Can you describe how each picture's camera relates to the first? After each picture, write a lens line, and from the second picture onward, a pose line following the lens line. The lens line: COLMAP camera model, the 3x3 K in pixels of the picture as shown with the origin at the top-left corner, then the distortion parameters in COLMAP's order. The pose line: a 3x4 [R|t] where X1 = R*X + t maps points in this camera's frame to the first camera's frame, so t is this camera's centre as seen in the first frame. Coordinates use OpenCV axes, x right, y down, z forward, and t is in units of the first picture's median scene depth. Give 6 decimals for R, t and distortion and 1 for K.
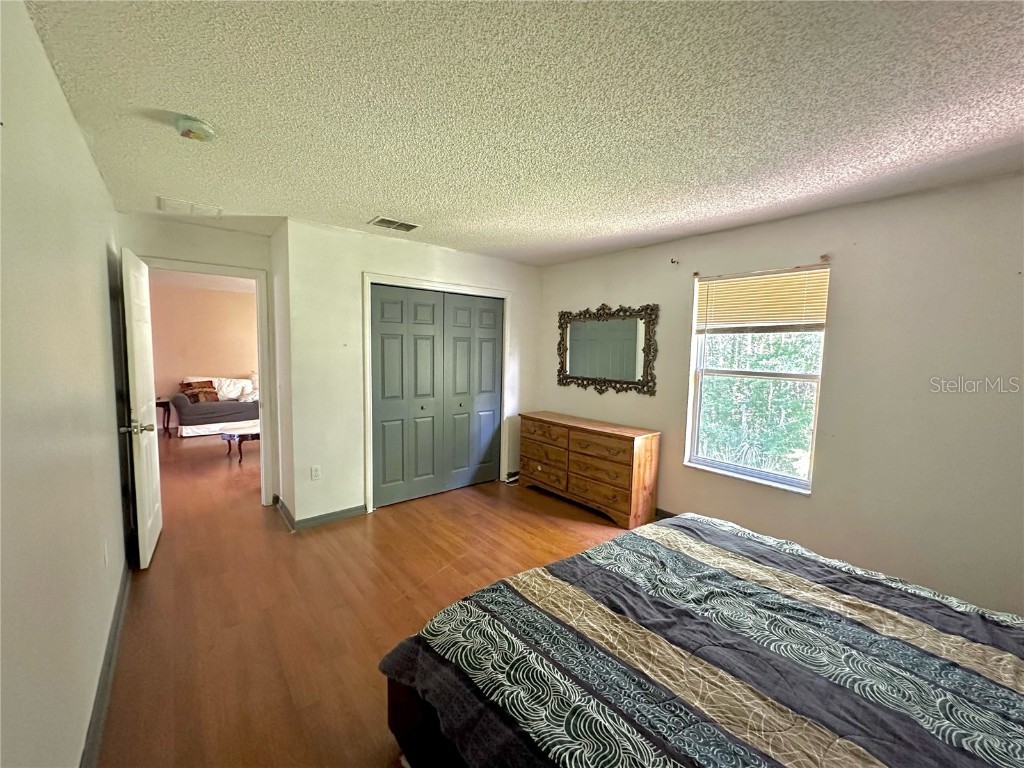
lens RADIAL K [[409.1, 0, 512.6], [0, 409.1, 383.9], [0, 0, 1]] dist [-0.005500, 0.000403]
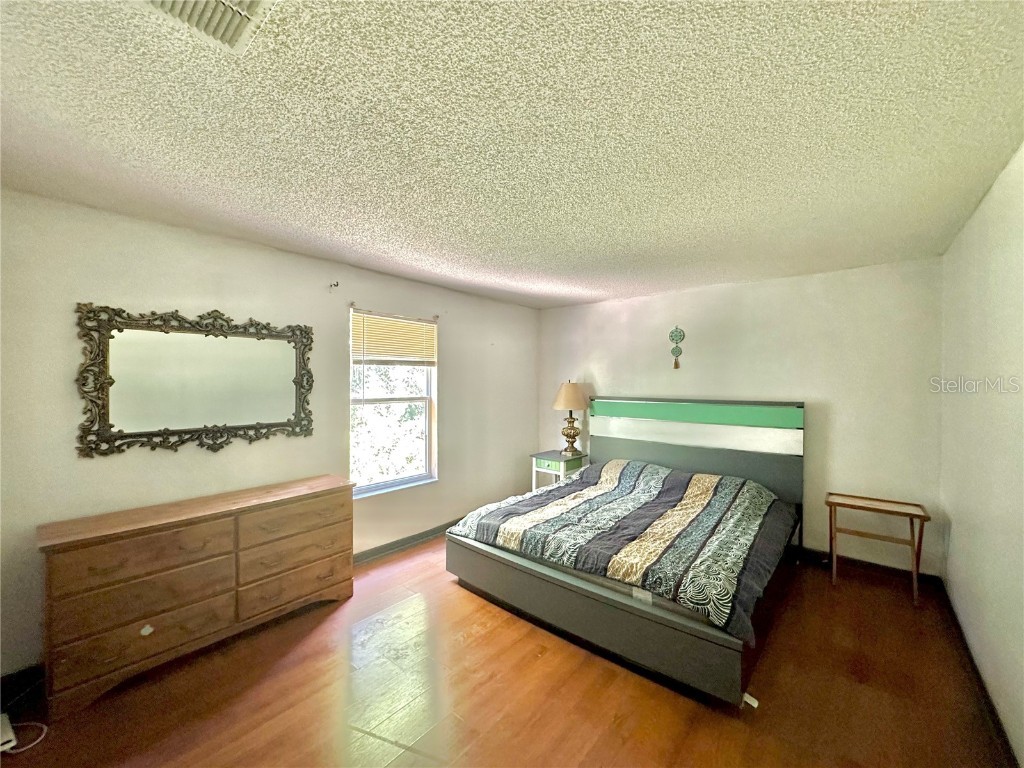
lens RADIAL K [[409.1, 0, 512.1], [0, 409.1, 382.8], [0, 0, 1]] dist [-0.005500, 0.000403]
pose [[-0.184790, -0.025898, 0.982437, -0.530562], [0.075583, 0.996317, 0.040480, -0.078662], [-0.979867, 0.081736, -0.182152, 0.720015]]
